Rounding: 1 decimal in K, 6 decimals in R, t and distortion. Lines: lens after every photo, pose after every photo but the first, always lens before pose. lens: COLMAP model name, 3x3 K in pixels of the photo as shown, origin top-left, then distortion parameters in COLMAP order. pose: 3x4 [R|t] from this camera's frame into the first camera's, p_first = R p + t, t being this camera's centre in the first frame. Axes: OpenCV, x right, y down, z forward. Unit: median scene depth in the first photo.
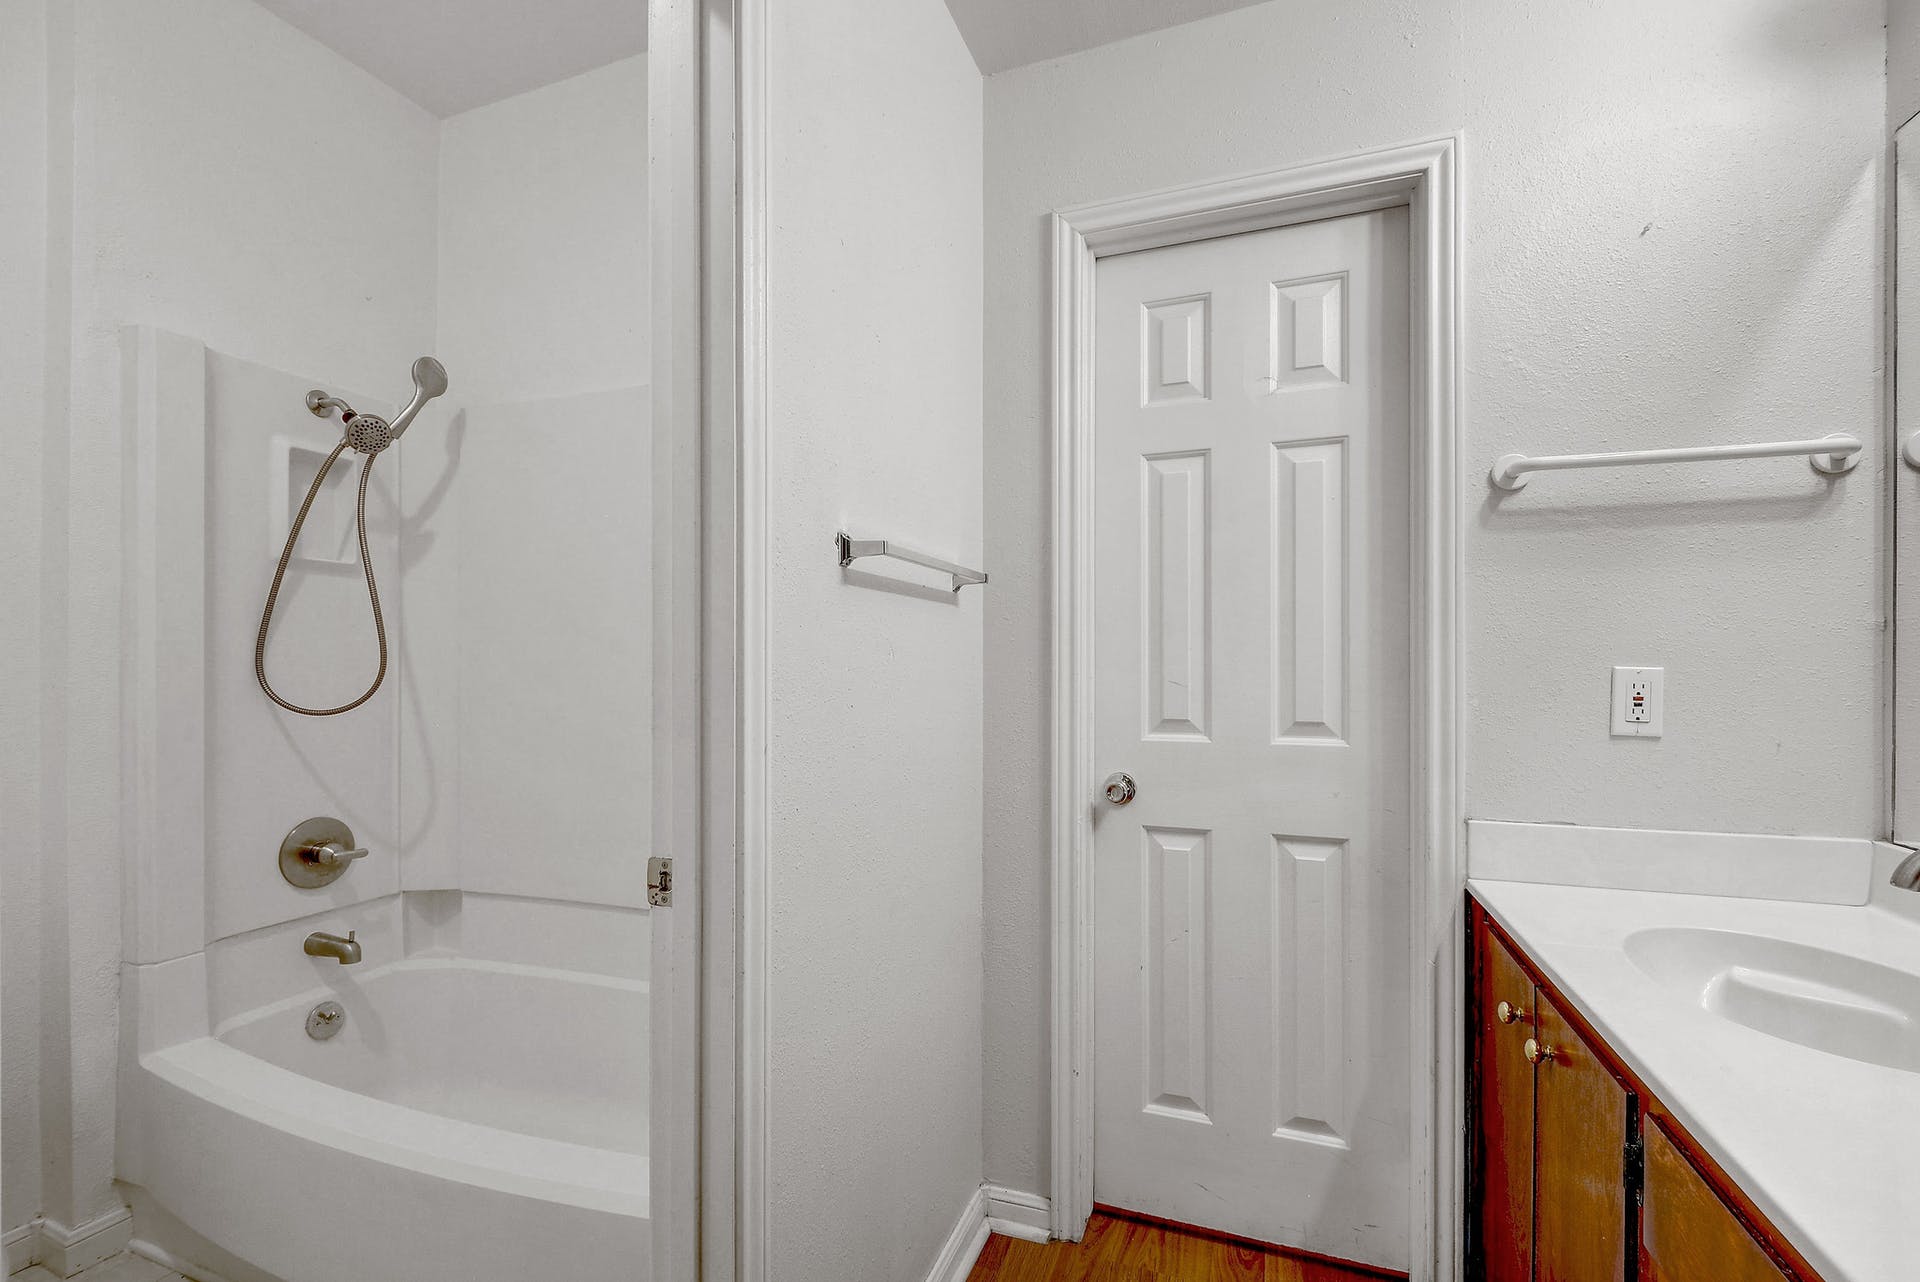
lens RADIAL K [[833.9, 0, 944.3], [0, 833.9, 661.0], [0, 0, 1]] dist [0.001879, -0.001245]
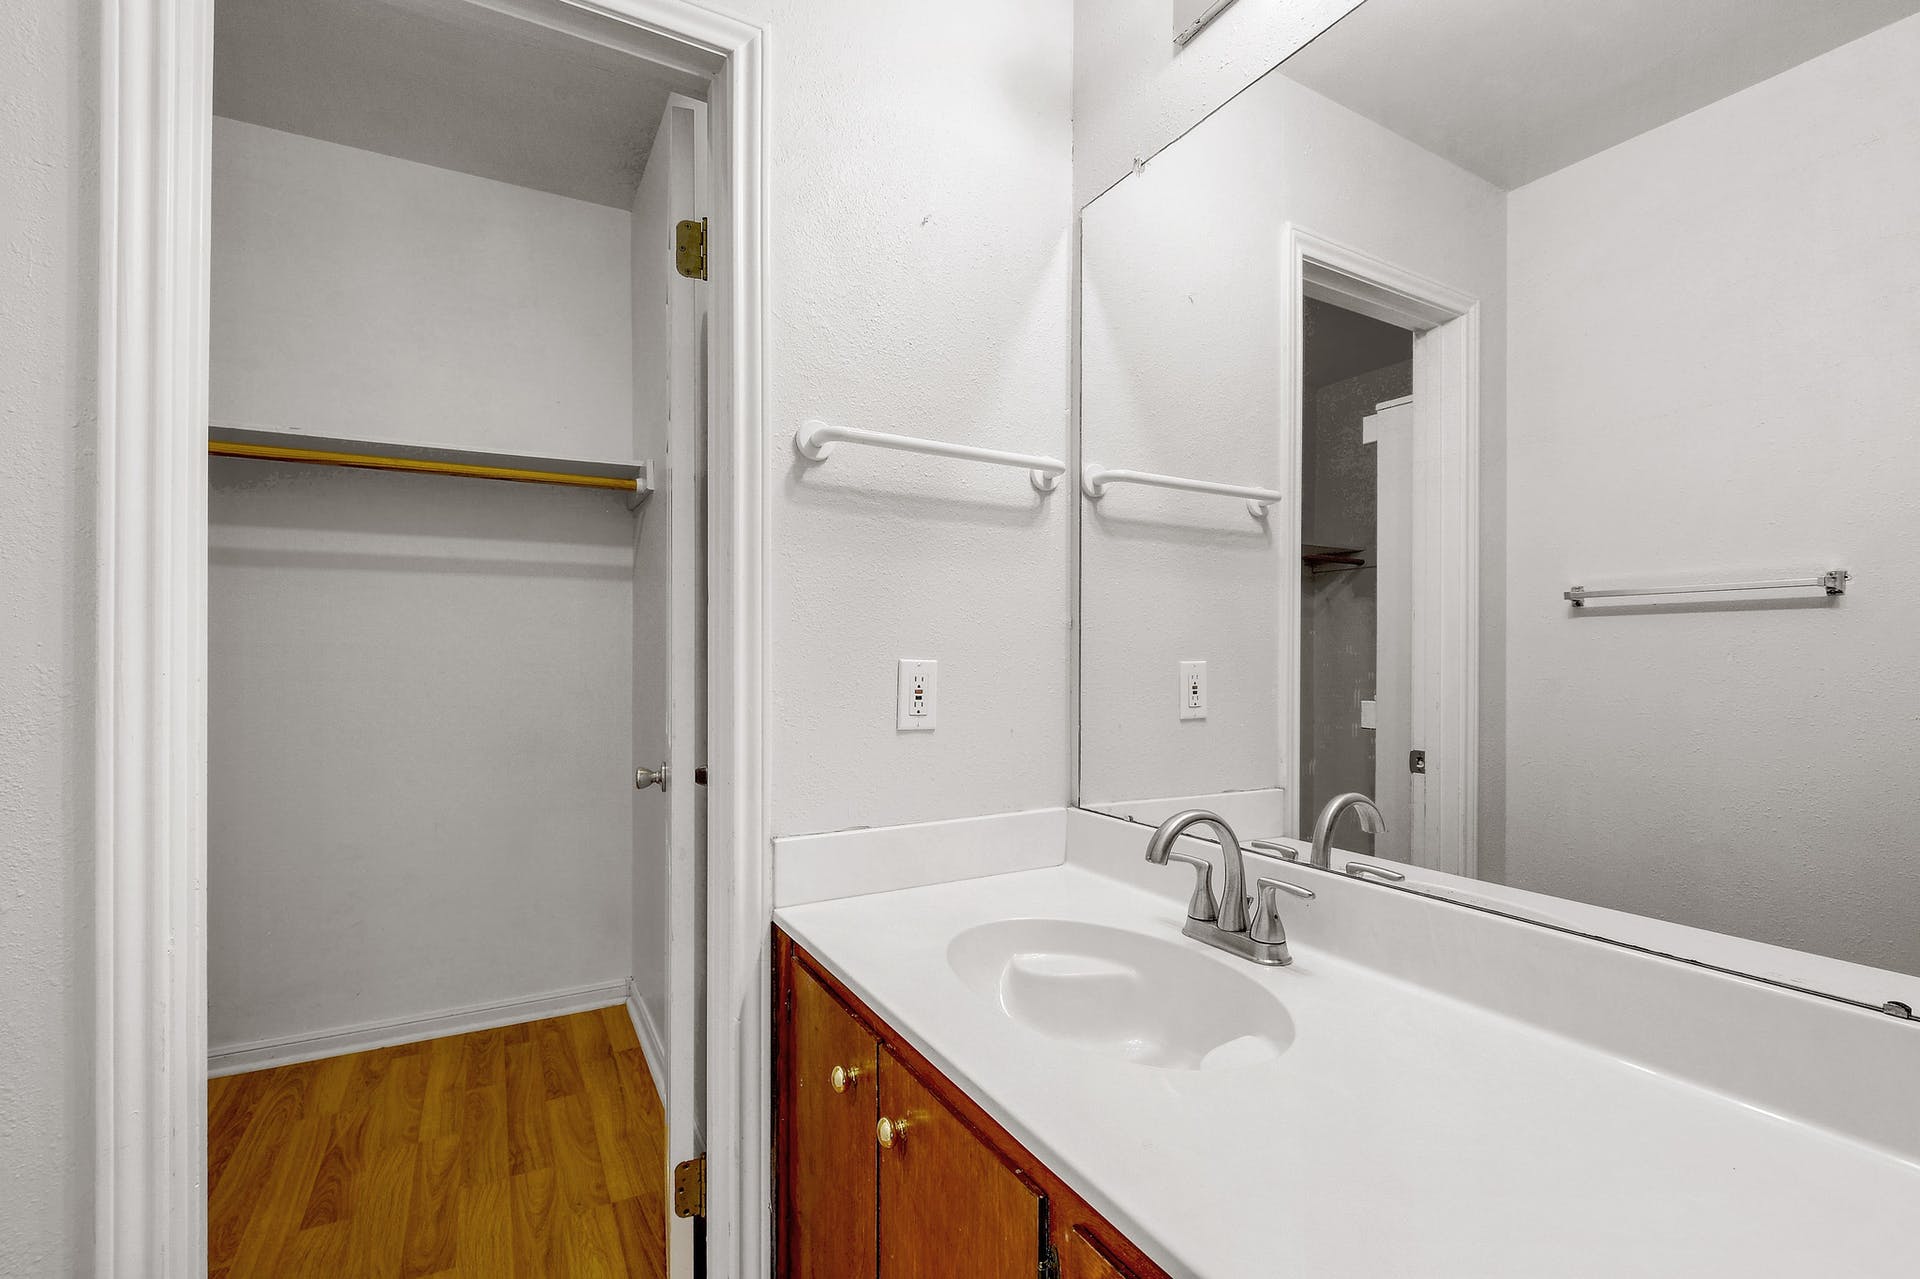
lens RADIAL K [[833.9, 0, 944.3], [0, 833.9, 659.5], [0, 0, 1]] dist [0.001879, -0.001245]
pose [[0.643859, 0.000058, 0.765144, 0.093407], [-0.005392, 0.999976, 0.004462, 0.002328], [-0.765125, -0.006999, 0.643843, 0.338441]]
